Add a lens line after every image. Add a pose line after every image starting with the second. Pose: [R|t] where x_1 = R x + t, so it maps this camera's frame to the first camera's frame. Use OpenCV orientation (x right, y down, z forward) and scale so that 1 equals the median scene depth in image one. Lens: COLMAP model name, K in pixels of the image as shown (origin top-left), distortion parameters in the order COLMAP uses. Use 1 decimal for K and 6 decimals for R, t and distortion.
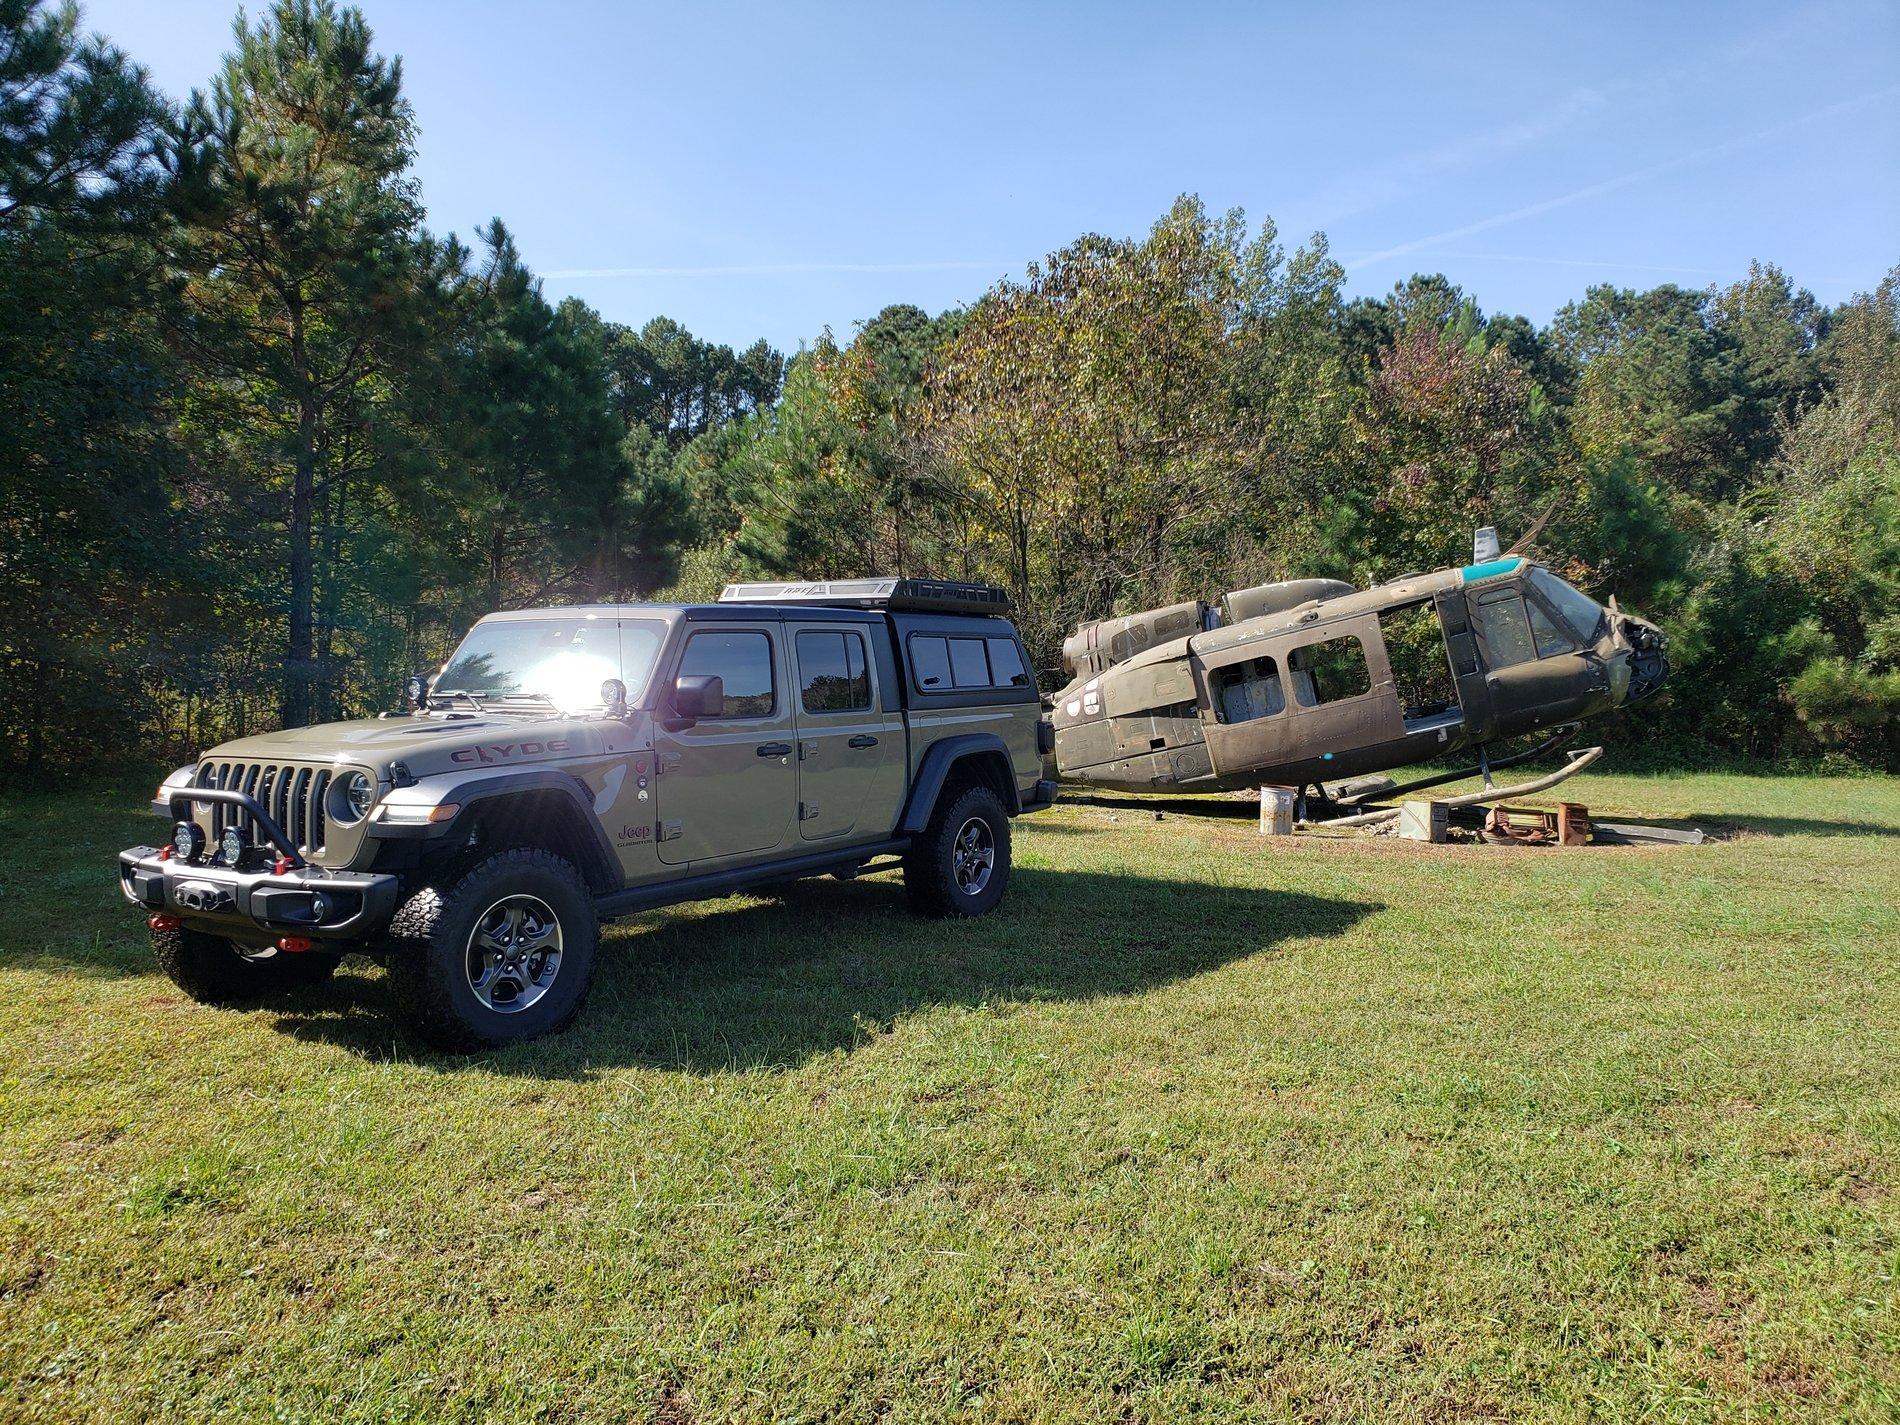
lens RADIAL K [[1514.7, 0, 980.0], [0, 1514.7, 771.8], [0, 0, 1]] dist [0.106532, -0.280991]
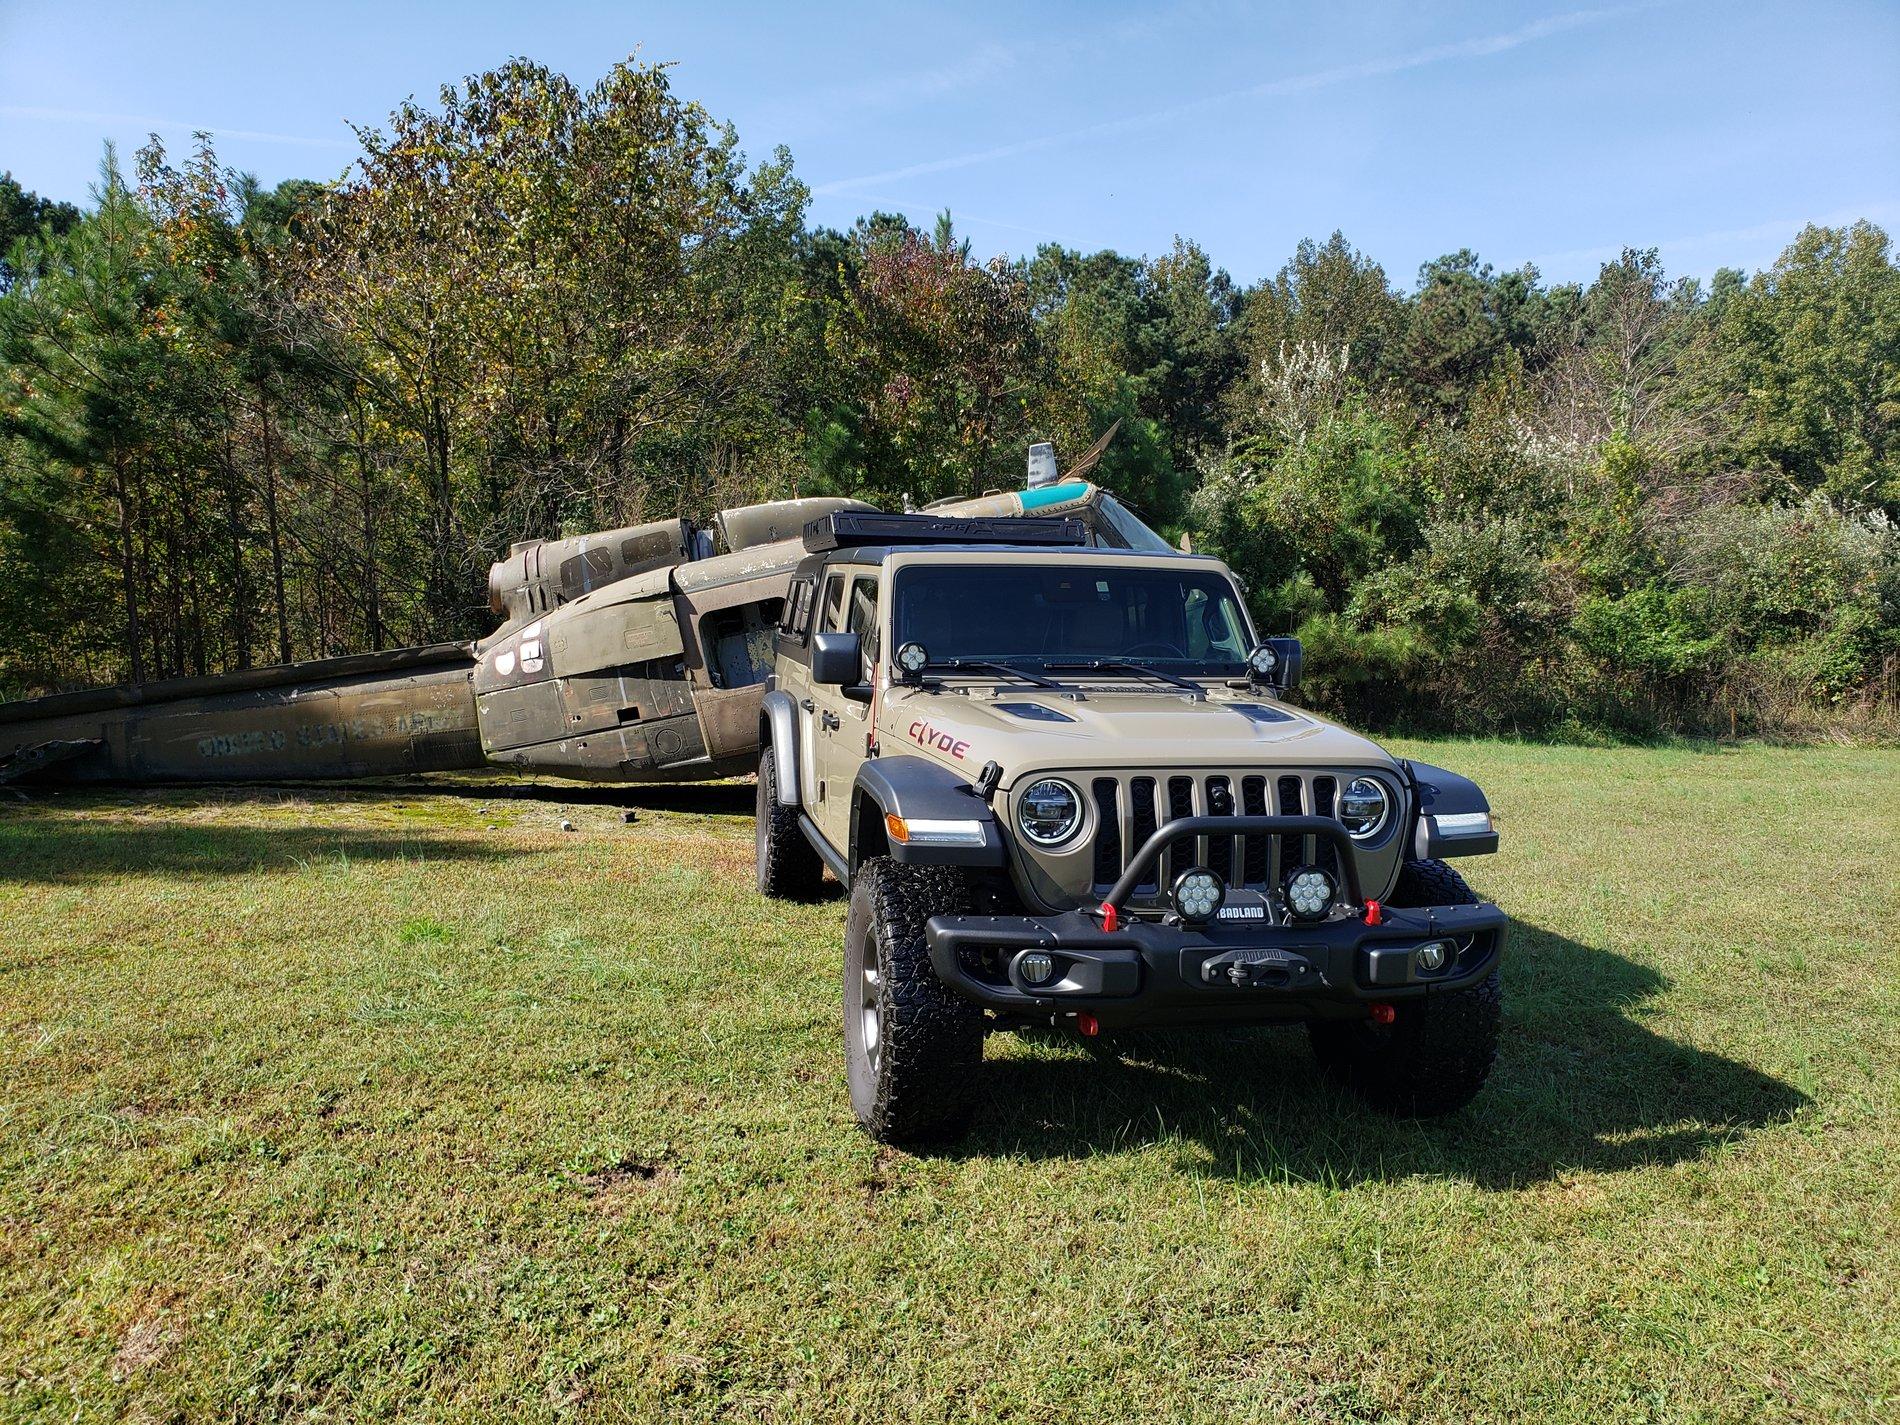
lens RADIAL K [[1497.5, 0, 970.4], [0, 1497.5, 738.3], [0, 0, 1]] dist [0.057868, -0.048761]
pose [[0.938595, -0.007507, 0.344939, 0.015696], [0.001550, 0.999845, 0.017542, -0.012885], [-0.345018, -0.015930, 0.938461, 0.182130]]
